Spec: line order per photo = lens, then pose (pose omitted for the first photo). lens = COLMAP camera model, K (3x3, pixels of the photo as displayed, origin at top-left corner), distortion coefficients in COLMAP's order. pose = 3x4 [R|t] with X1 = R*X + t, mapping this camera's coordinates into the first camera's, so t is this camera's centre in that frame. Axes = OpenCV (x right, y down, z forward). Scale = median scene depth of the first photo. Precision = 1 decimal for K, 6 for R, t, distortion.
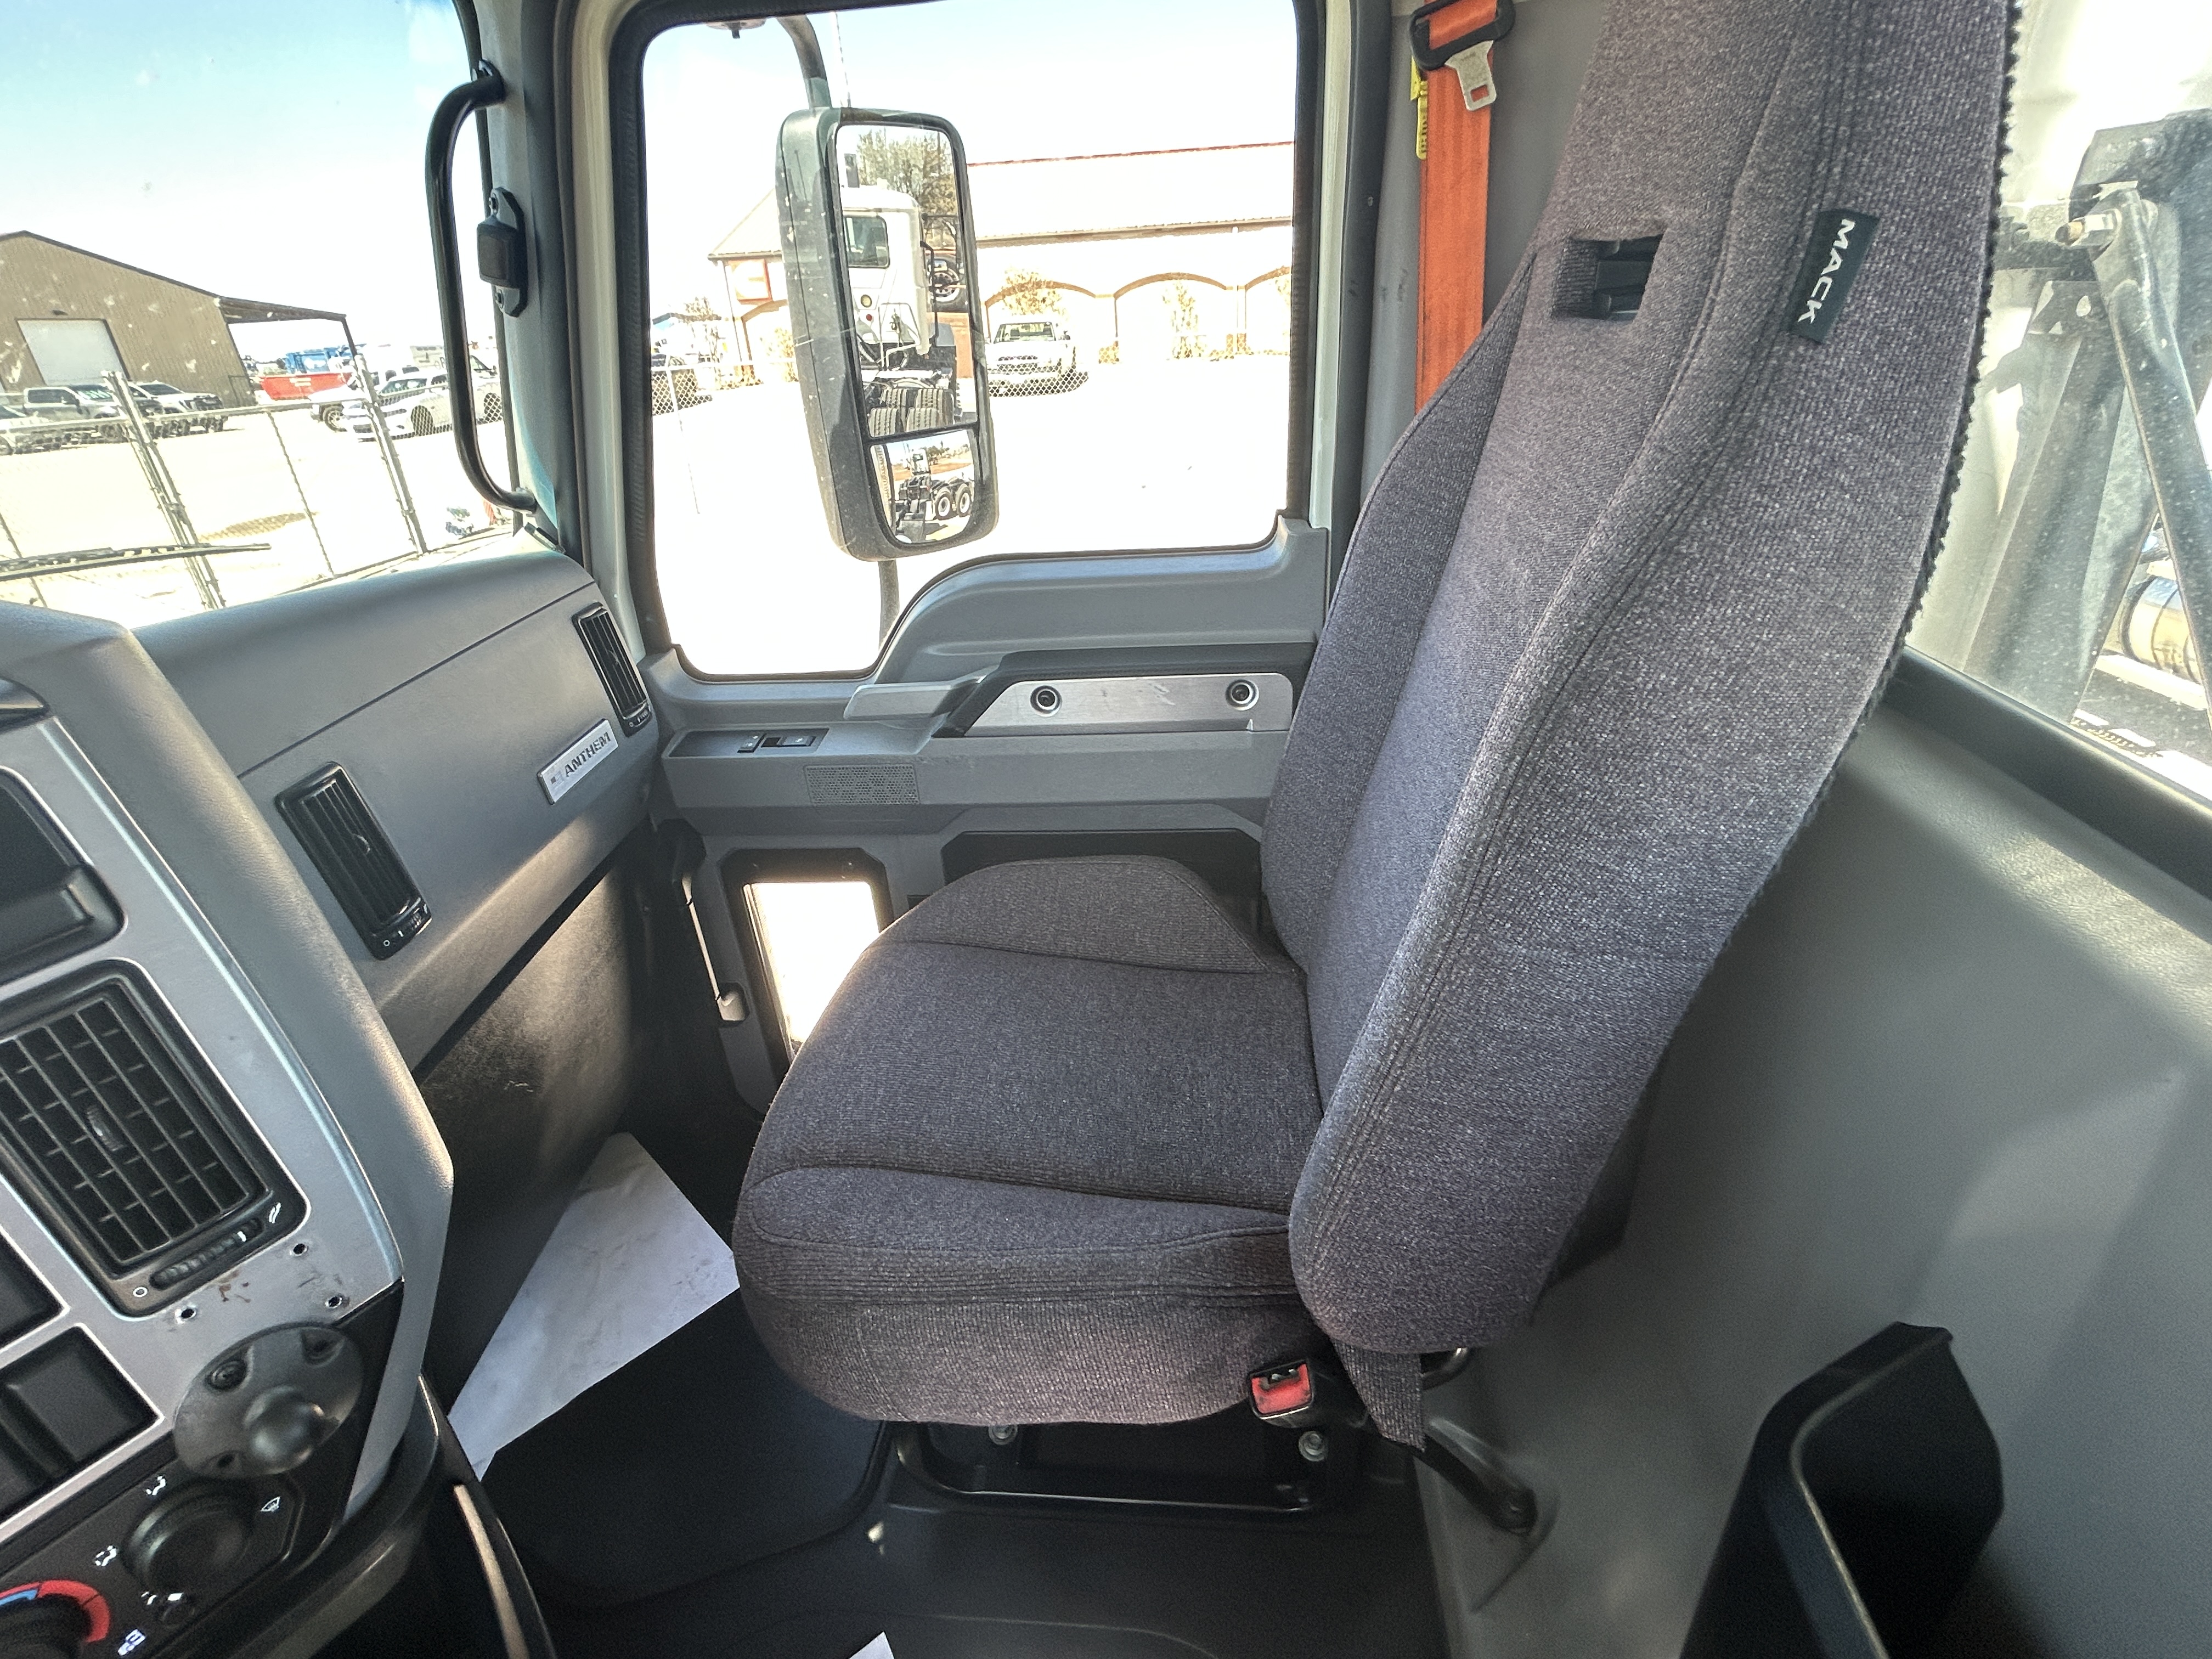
lens RADIAL K [[1036.2, 0, 1103.3], [0, 1036.2, 826.8], [0, 0, 1]] dist [-0.001733, 0.001337]
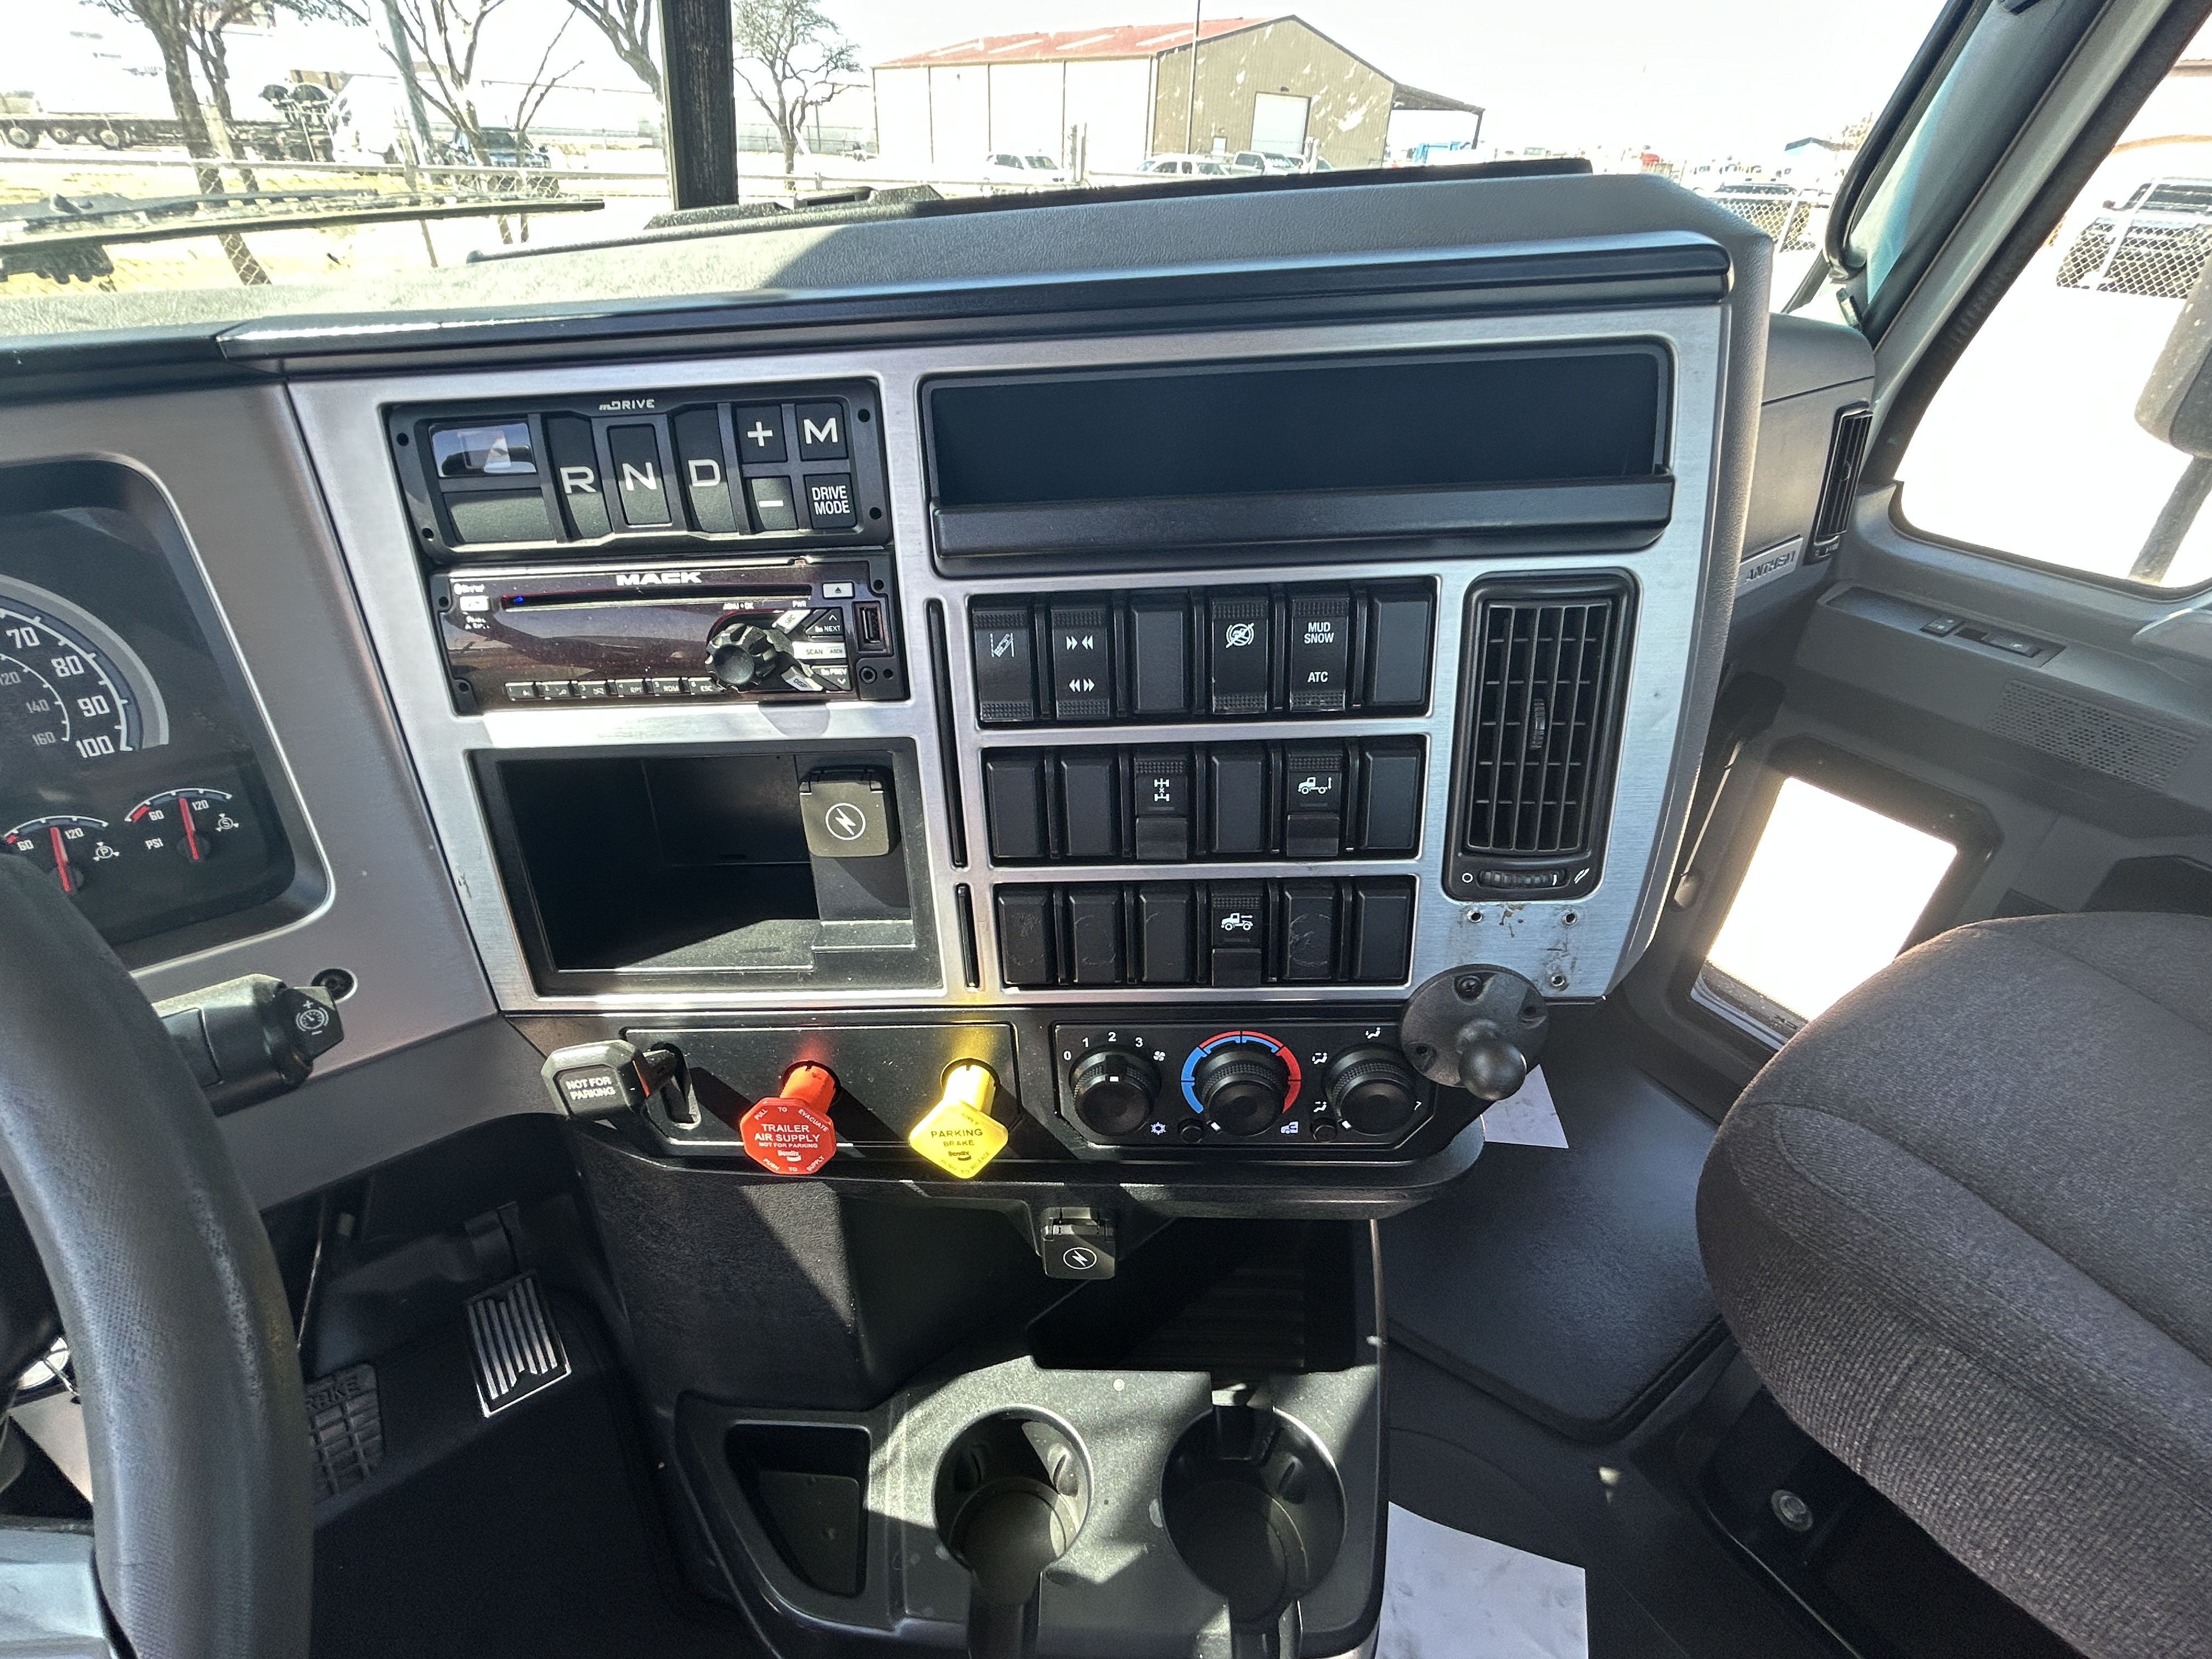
lens RADIAL K [[1036.2, 0, 1094.6], [0, 1036.2, 828.9], [0, 0, 1]] dist [-0.001733, 0.001337]
pose [[0.634443, 0.491519, -0.596566, -0.504559], [-0.406199, 0.868633, 0.283690, 0.233219], [0.657635, 0.062339, 0.750753, -0.038496]]
